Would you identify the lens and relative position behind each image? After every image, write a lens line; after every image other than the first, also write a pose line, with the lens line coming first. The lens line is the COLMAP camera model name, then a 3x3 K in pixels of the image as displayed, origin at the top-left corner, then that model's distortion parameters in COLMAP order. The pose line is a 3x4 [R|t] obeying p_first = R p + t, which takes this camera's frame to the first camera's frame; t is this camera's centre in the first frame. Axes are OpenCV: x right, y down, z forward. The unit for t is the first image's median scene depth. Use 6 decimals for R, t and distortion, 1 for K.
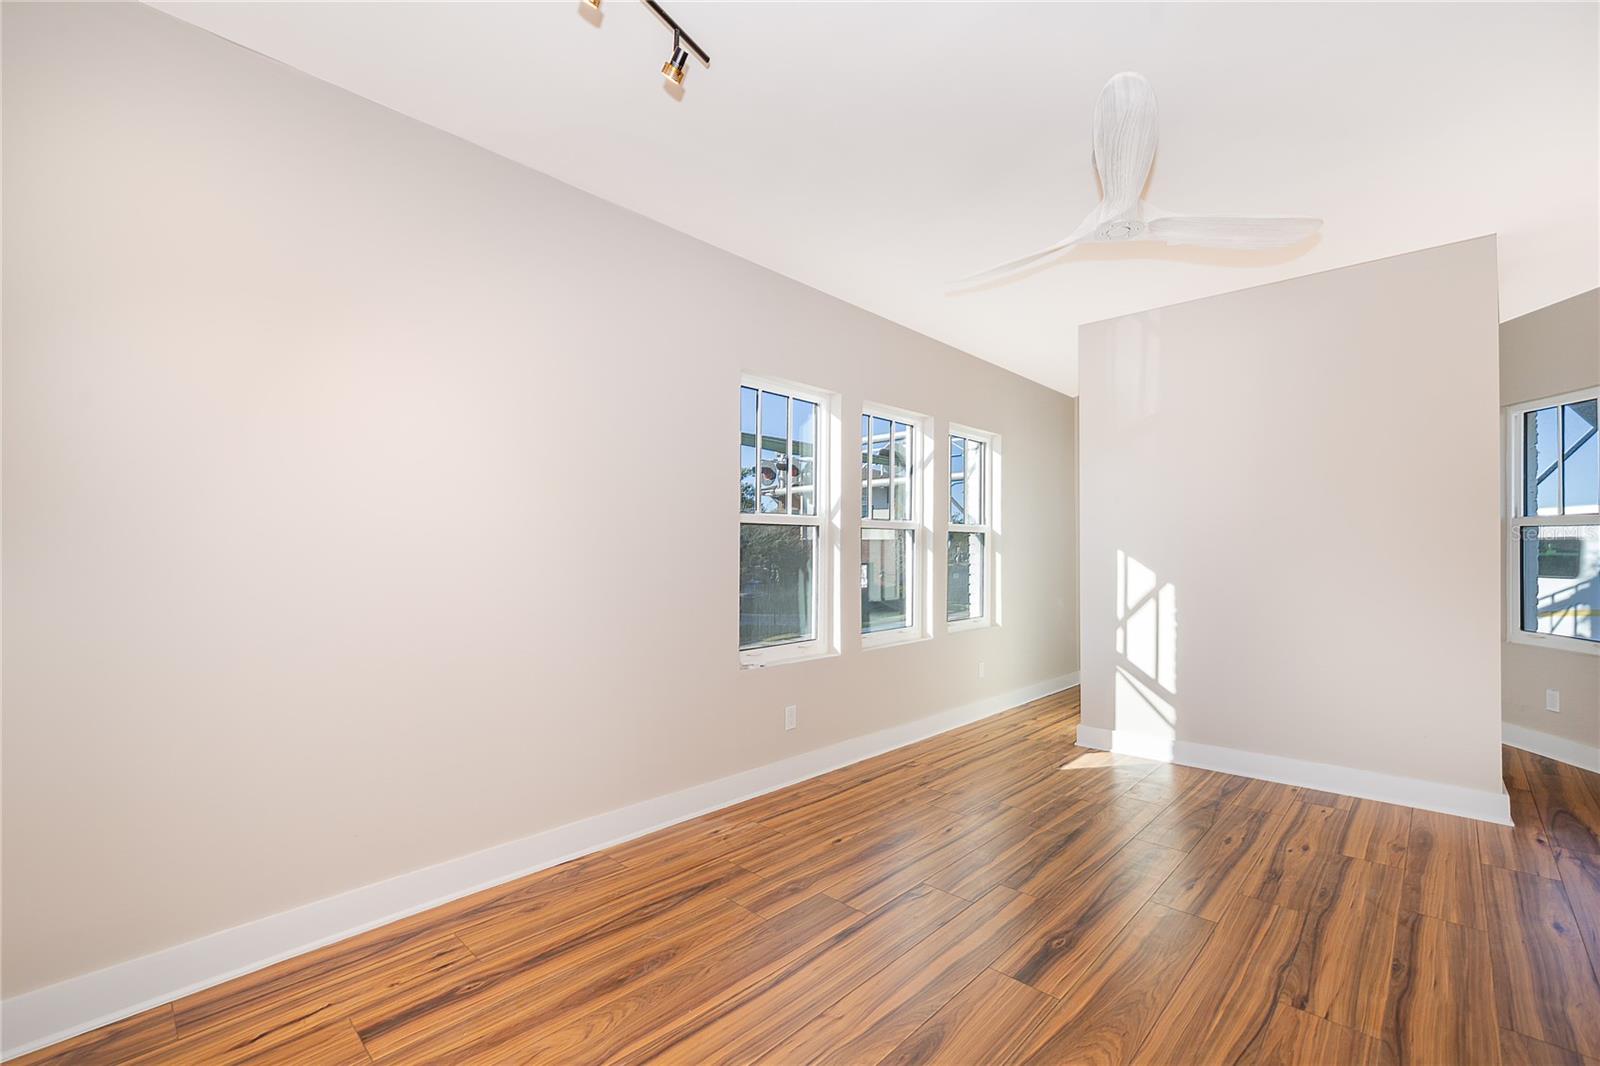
lens RADIAL K [[641.4, 0, 788.6], [0, 641.4, 531.2], [0, 0, 1]] dist [-0.000296, -0.000058]
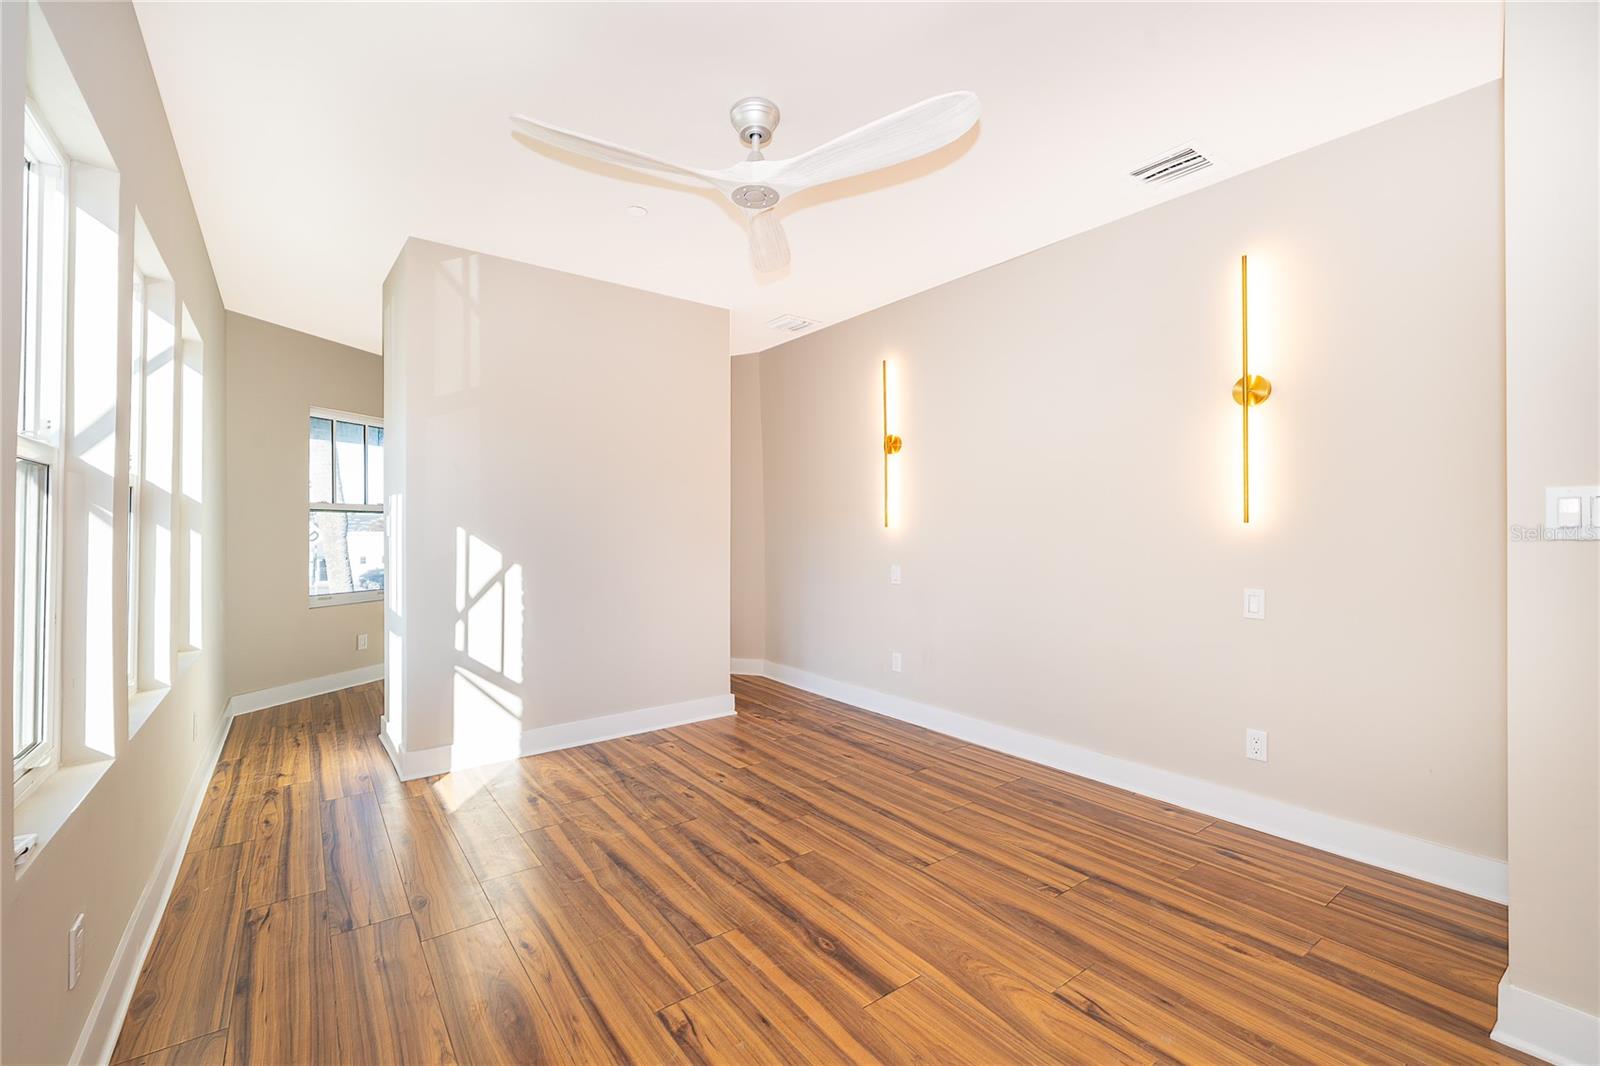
lens RADIAL K [[670.3, 0, 800.0], [0, 670.3, 533.0], [0, 0, 1]] dist [-0.000703, -0.000196]
pose [[0.192460, -0.007023, 0.981280, -0.309371], [-0.031277, 0.999422, 0.013287, 0.013437], [-0.980806, -0.033249, 0.192129, 0.486423]]
